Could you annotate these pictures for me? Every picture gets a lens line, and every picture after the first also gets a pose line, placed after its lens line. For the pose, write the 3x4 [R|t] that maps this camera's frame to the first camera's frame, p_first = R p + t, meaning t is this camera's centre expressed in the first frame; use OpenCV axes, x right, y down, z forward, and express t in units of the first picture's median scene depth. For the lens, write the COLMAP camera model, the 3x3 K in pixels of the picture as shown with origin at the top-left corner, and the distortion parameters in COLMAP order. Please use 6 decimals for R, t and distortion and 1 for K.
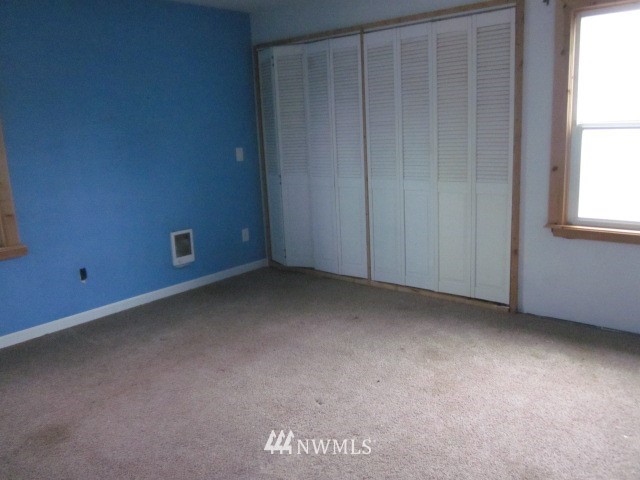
lens RADIAL K [[535.6, 0, 324.0], [0, 535.6, 239.6], [0, 0, 1]] dist [-0.043668, 0.007403]
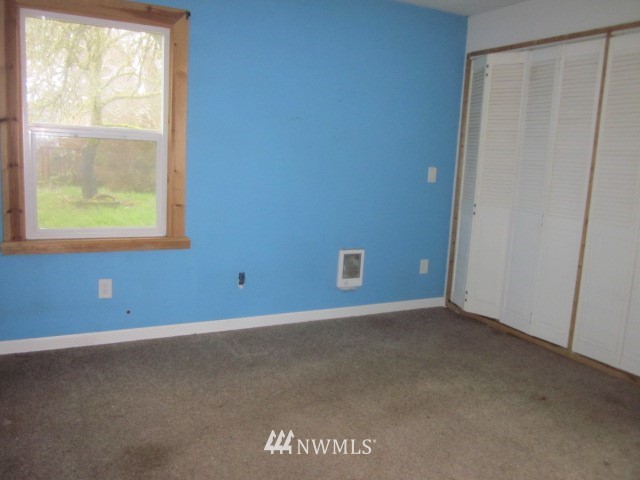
lens RADIAL K [[535.6, 0, 324.0], [0, 535.6, 239.6], [0, 0, 1]] dist [-0.043668, 0.007403]
pose [[0.925074, 0.151378, -0.348314, -0.000856], [-0.169847, 0.985204, -0.022918, -0.005273], [0.339691, 0.080361, 0.937098, 0.145289]]
